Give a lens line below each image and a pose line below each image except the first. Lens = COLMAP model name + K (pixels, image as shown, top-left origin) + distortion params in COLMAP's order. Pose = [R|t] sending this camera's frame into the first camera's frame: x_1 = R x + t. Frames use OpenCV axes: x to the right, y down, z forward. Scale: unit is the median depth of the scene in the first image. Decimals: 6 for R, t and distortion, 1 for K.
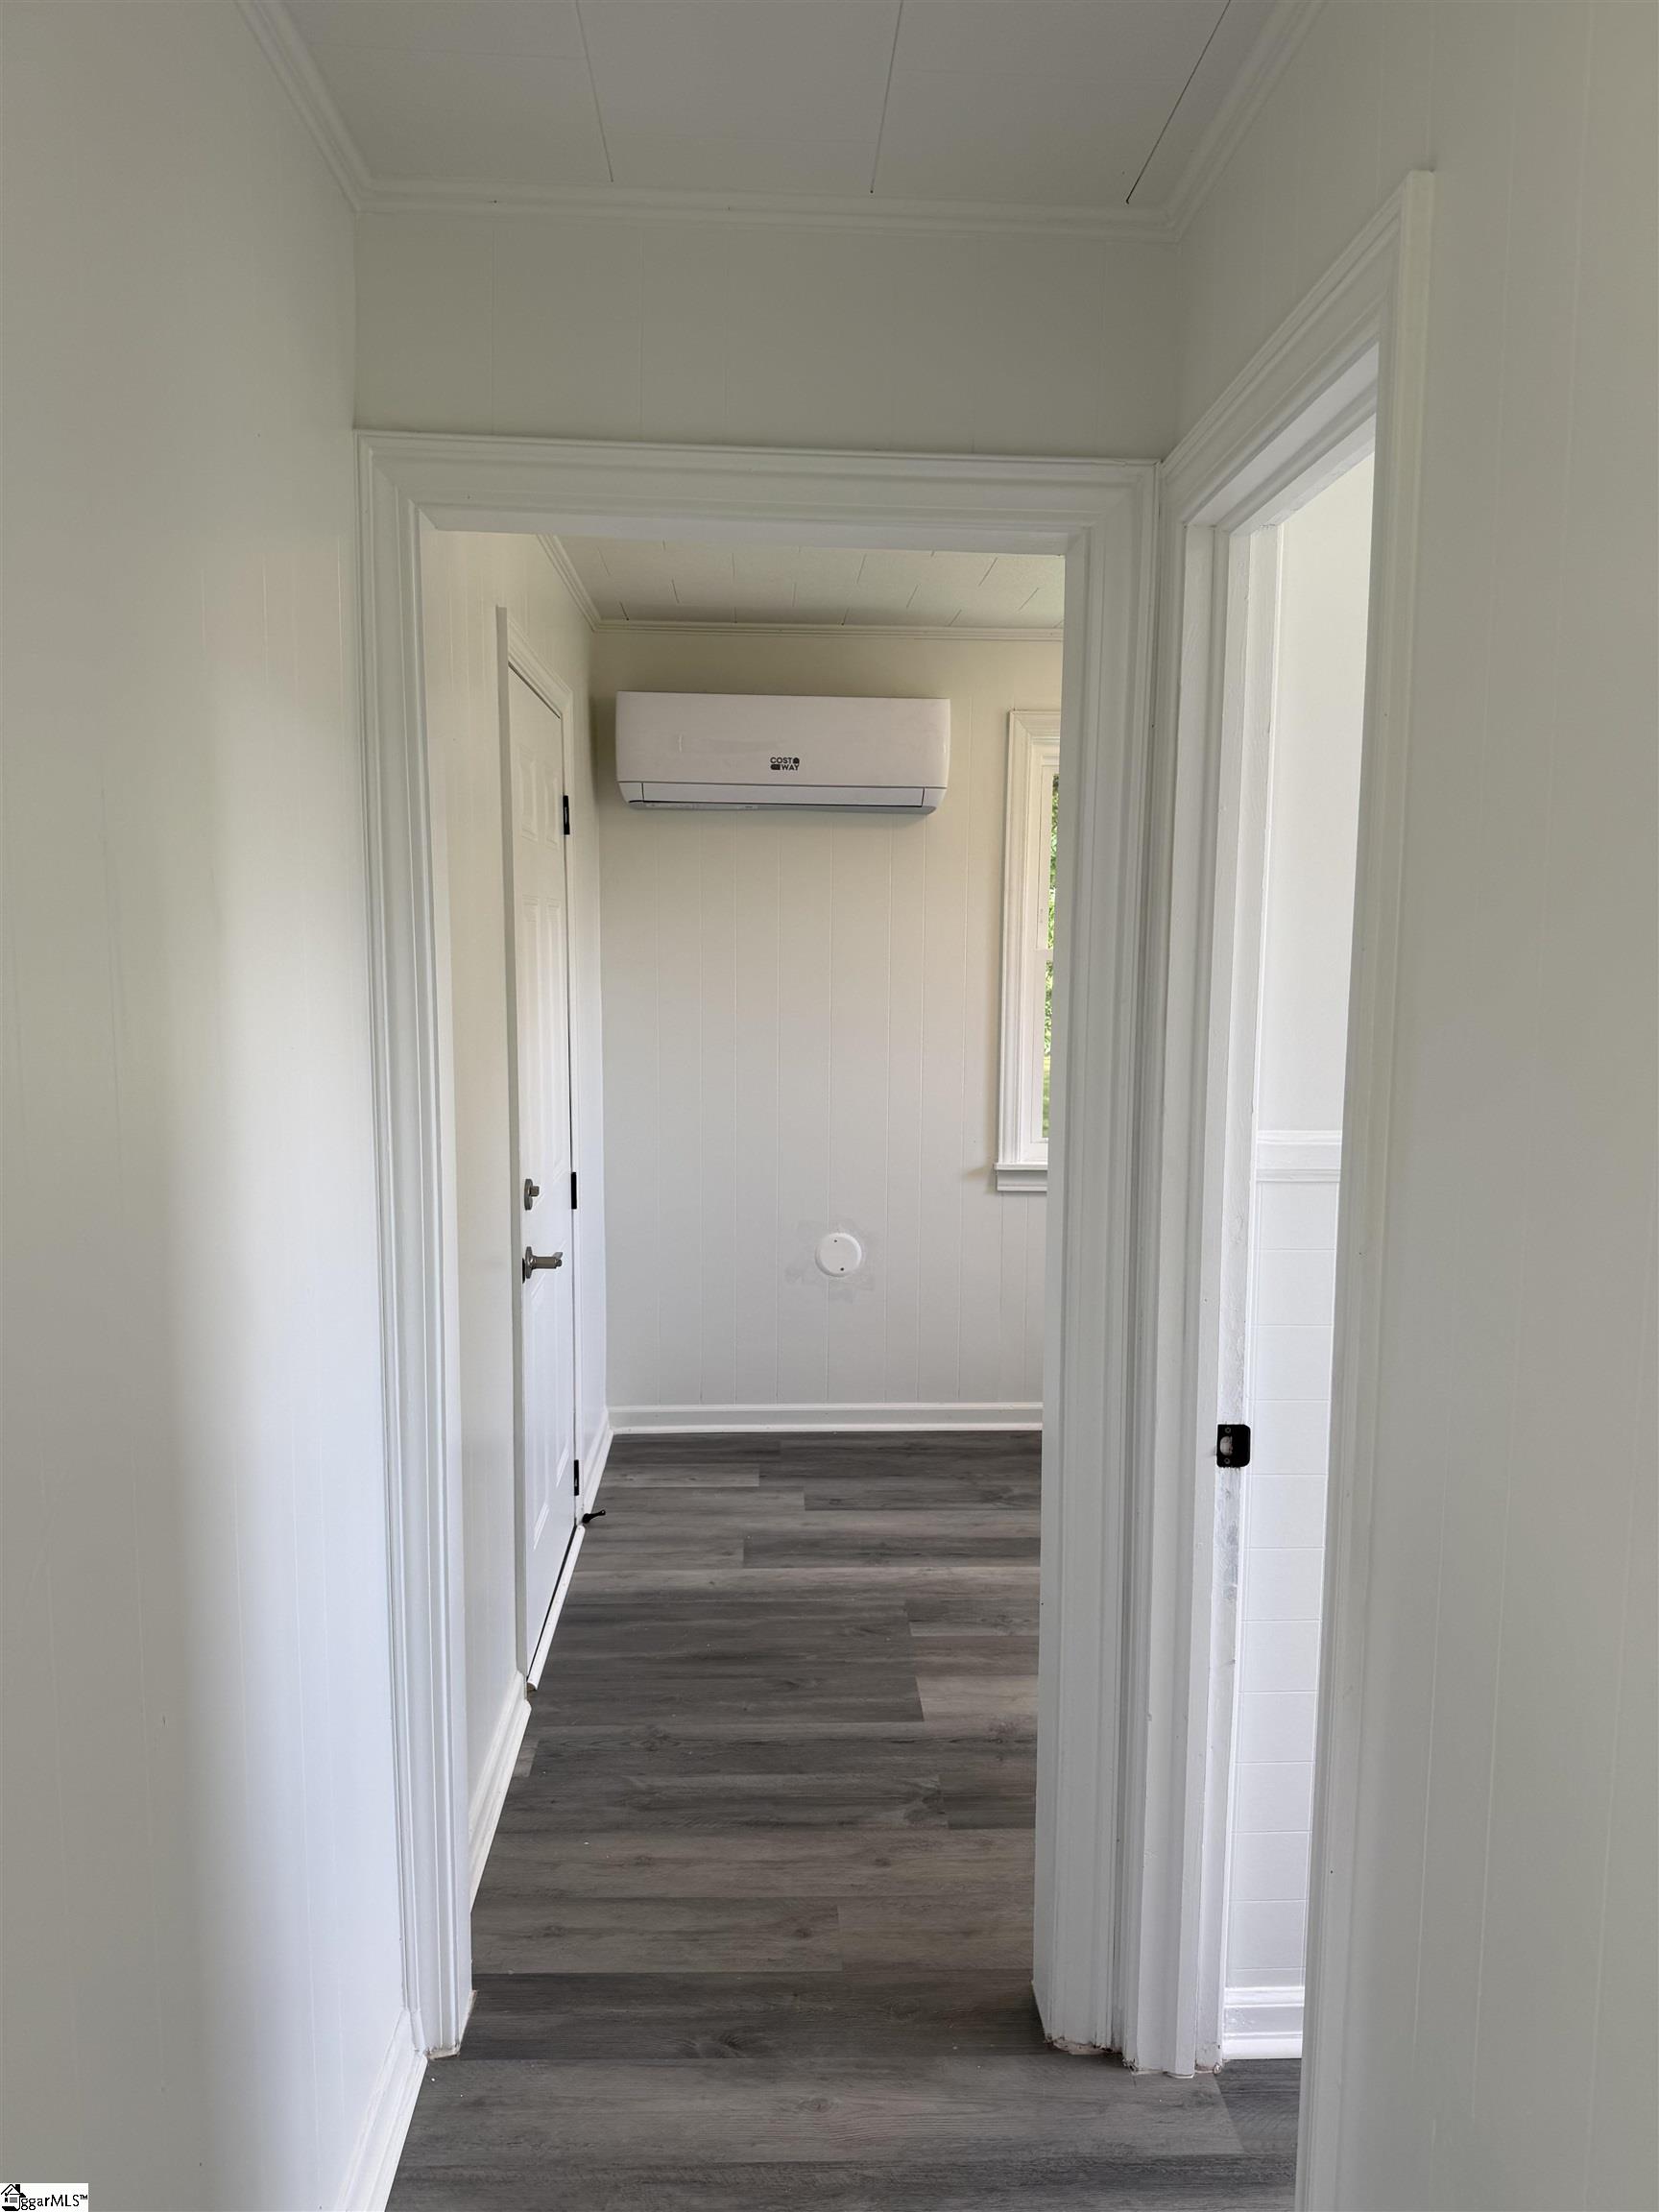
lens RADIAL K [[1562.1, 0, 825.0], [0, 1562.1, 1105.9], [0, 0, 1]] dist [0.029687, -0.033880]
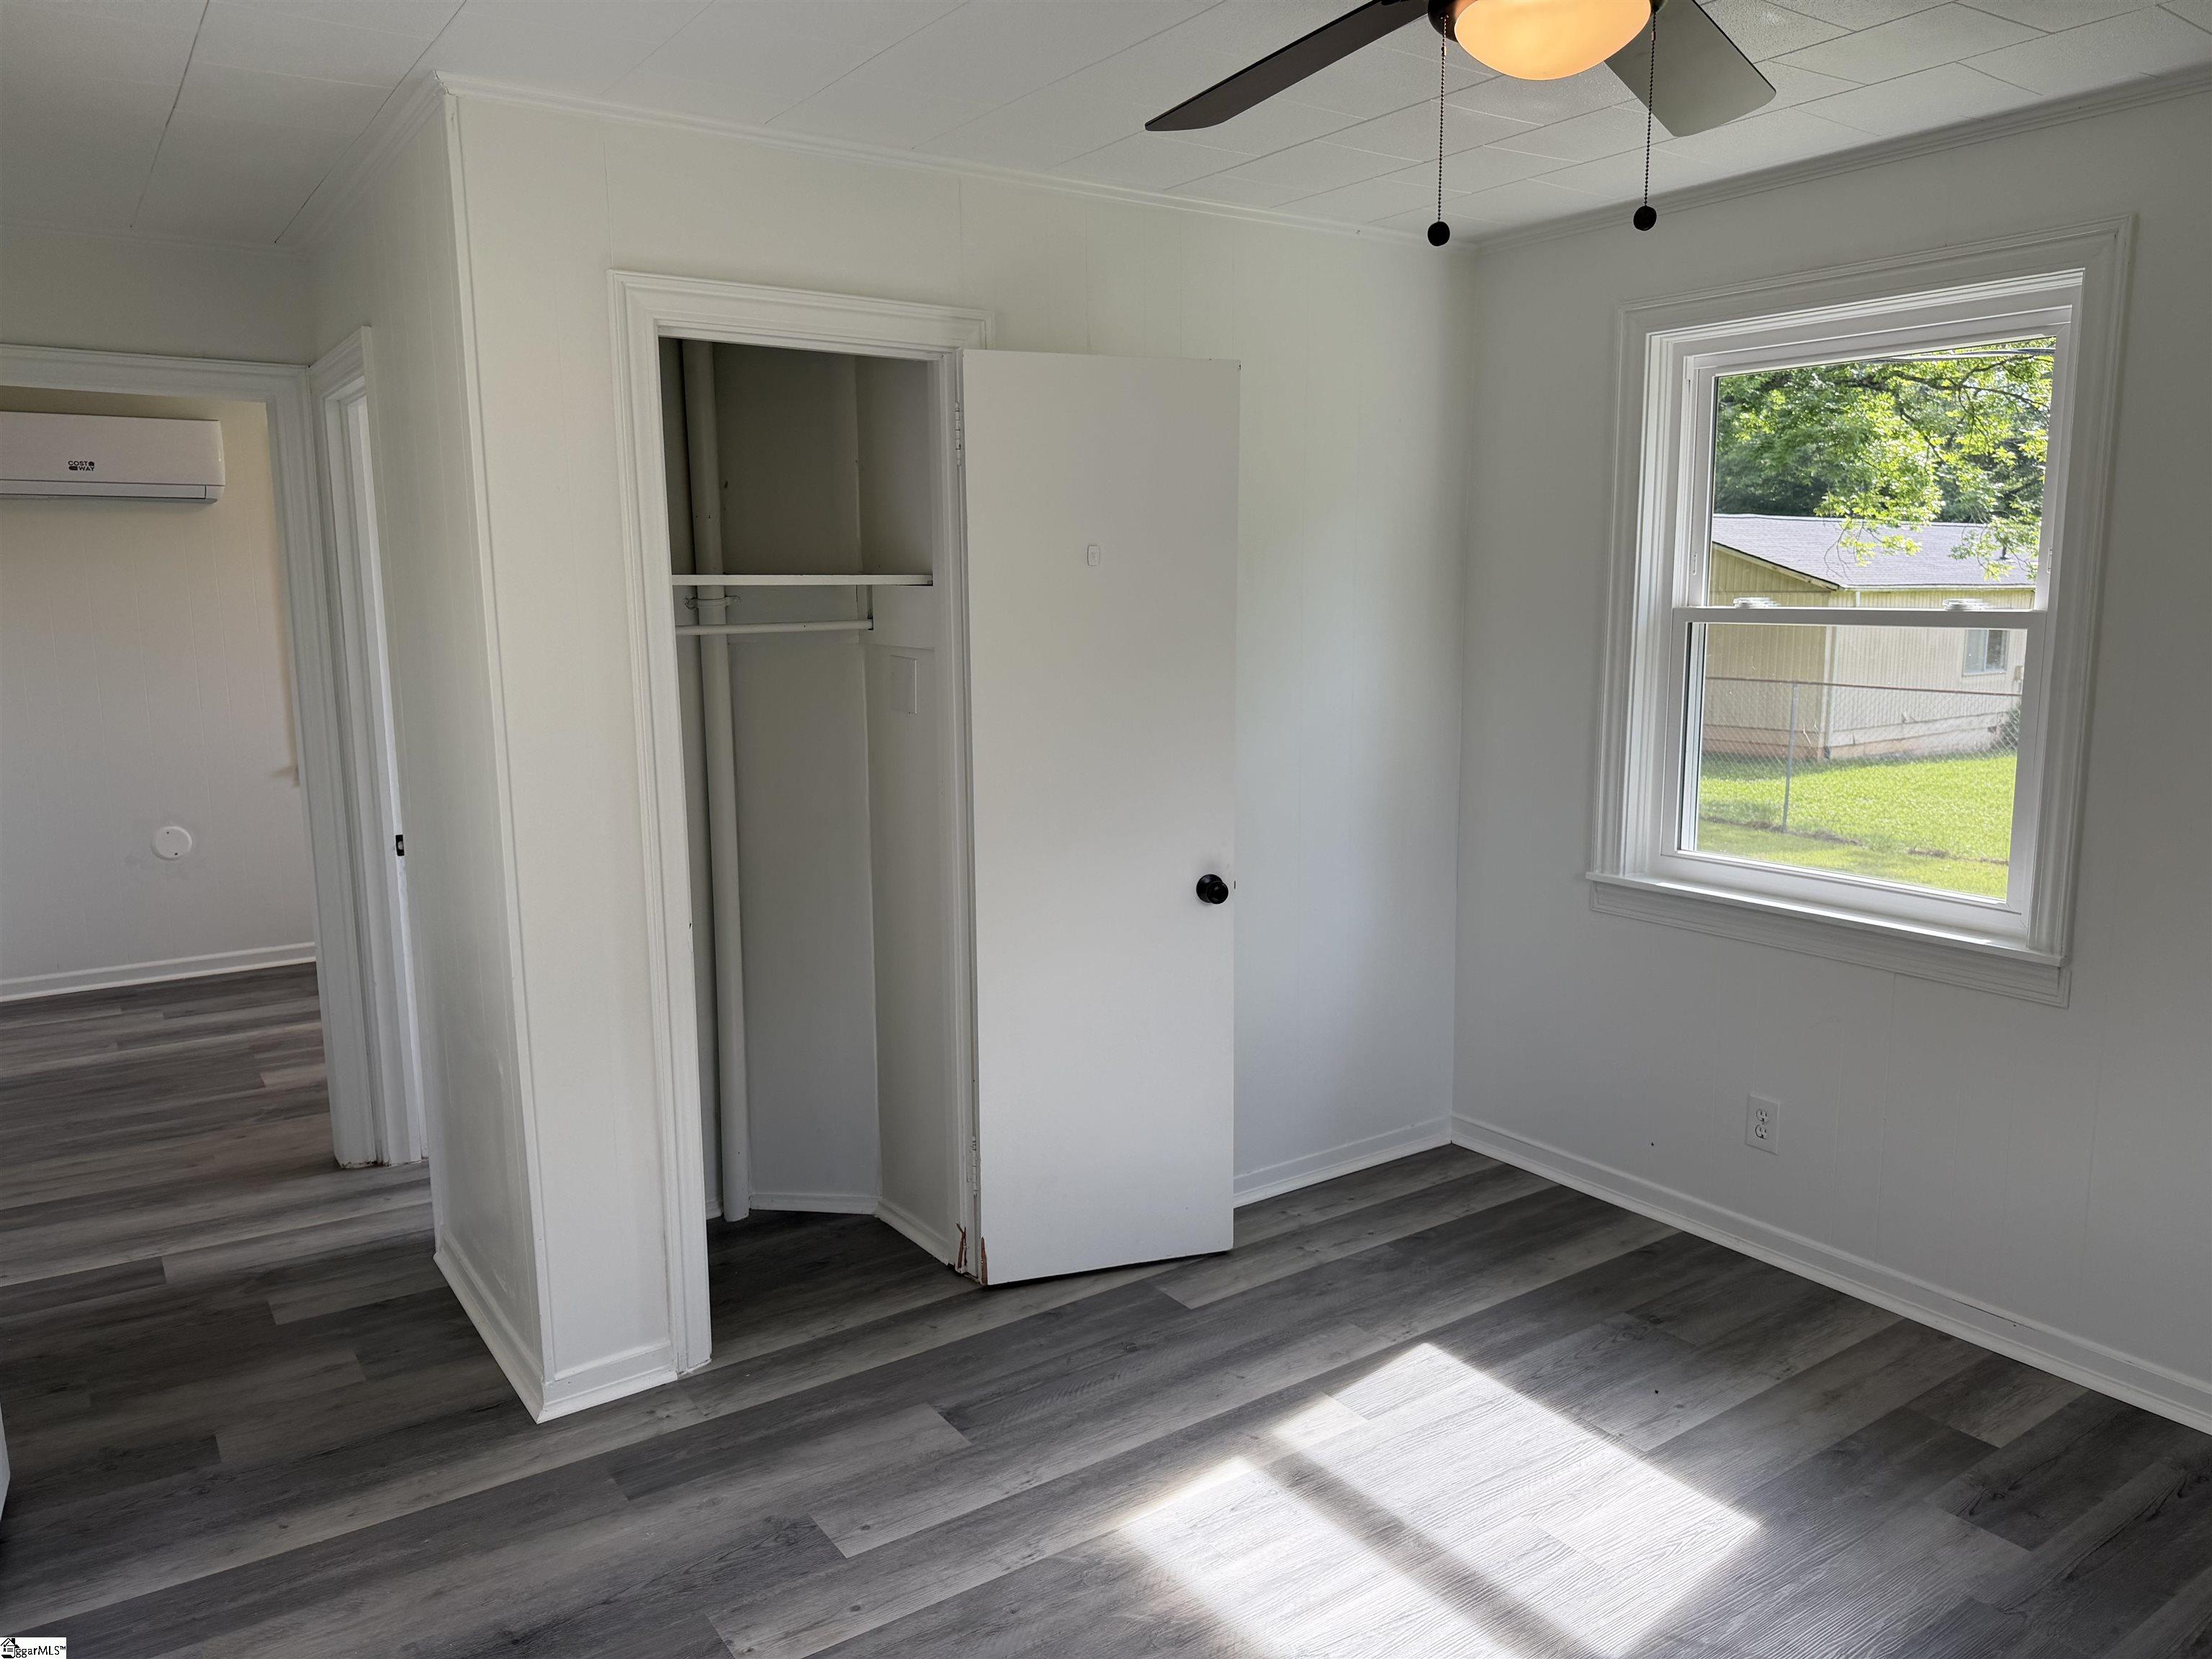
lens RADIAL K [[1562.1, 0, 1093.9], [0, 1562.1, 846.1], [0, 0, 1]] dist [0.029687, -0.033880]
pose [[0.850090, -0.097627, 0.517509, -0.025311], [0.070354, 0.994912, 0.072120, 0.089354], [-0.521917, -0.024900, 0.852633, -0.822414]]
